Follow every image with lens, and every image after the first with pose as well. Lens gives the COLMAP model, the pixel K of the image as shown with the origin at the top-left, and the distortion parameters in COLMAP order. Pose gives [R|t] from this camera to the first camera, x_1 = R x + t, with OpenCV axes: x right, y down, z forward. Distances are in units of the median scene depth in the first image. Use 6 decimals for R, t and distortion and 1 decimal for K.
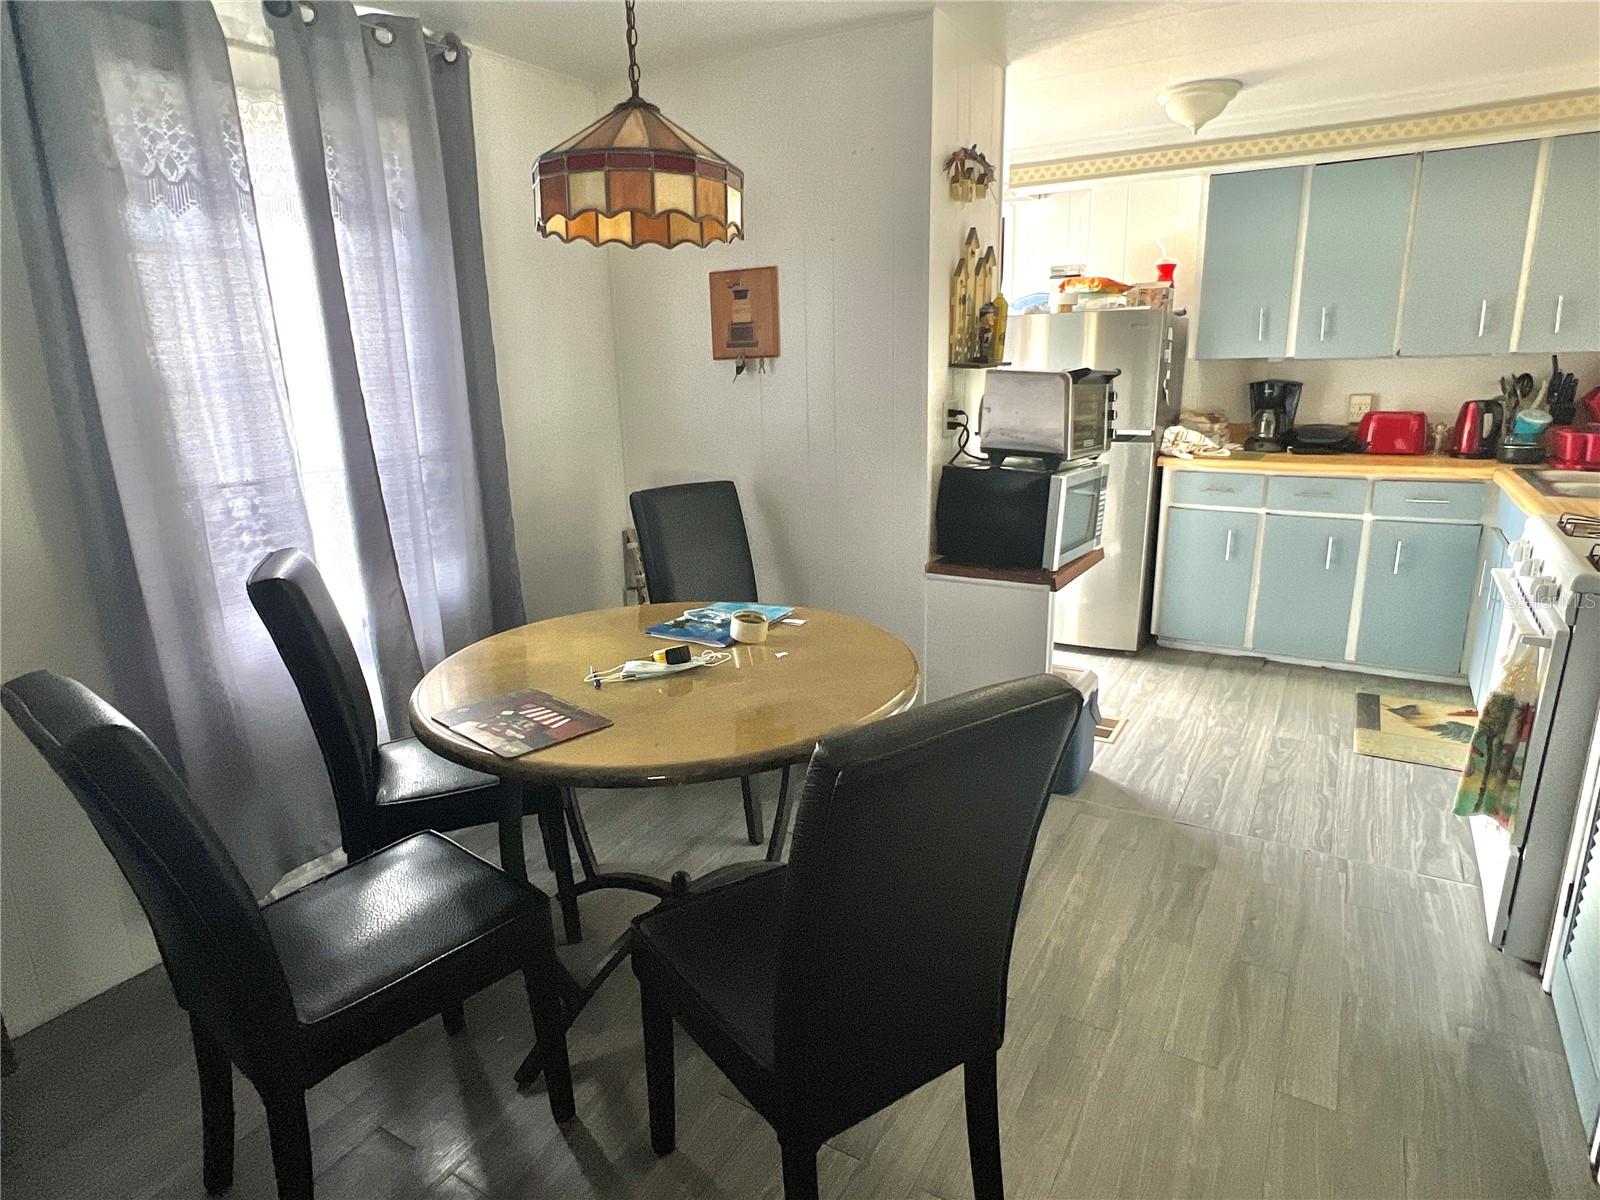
lens RADIAL K [[920.1, 0, 800.0], [0, 920.1, 600.0], [0, 0, 1]] dist [-0.002622, -0.000681]
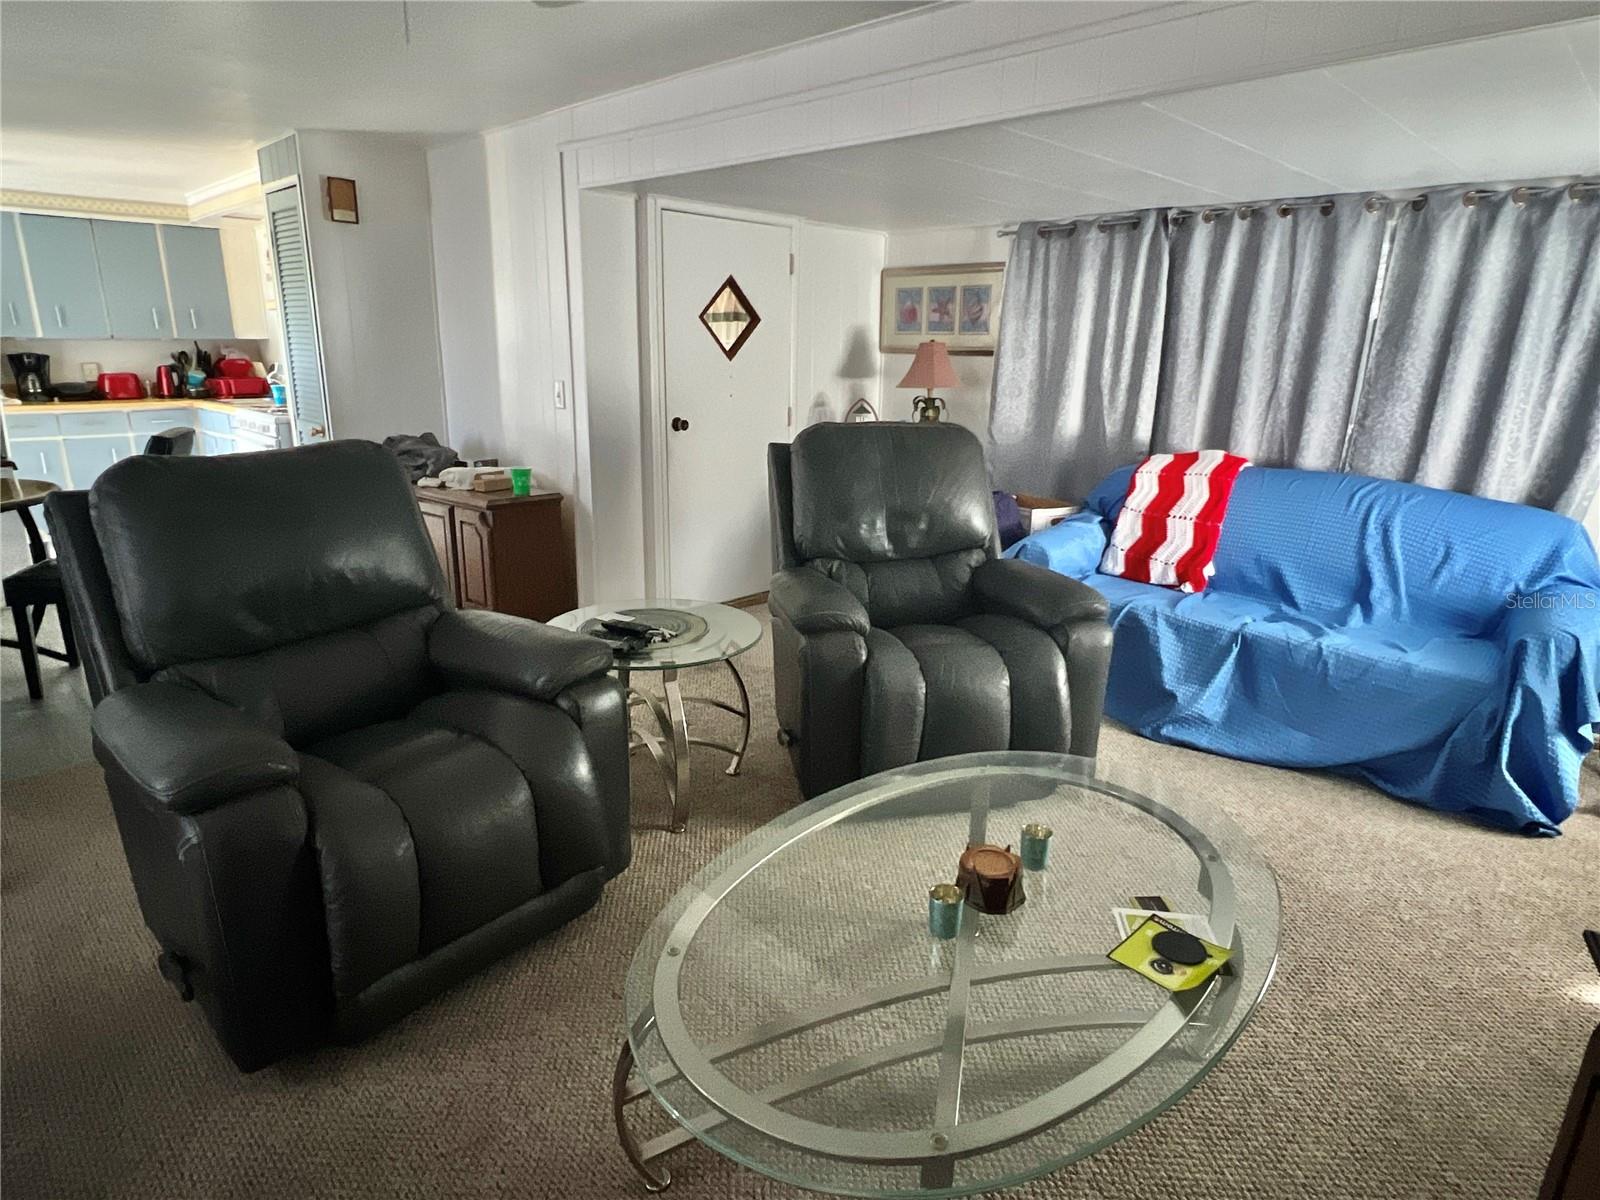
lens RADIAL K [[920.1, 0, 800.0], [0, 920.1, 600.0], [0, 0, 1]] dist [-0.002622, -0.000681]
pose [[0.219633, -0.235102, 0.946831, -0.738005], [0.235167, 0.954668, 0.182497, 0.170515], [-0.946815, 0.182580, 0.264965, -0.521888]]
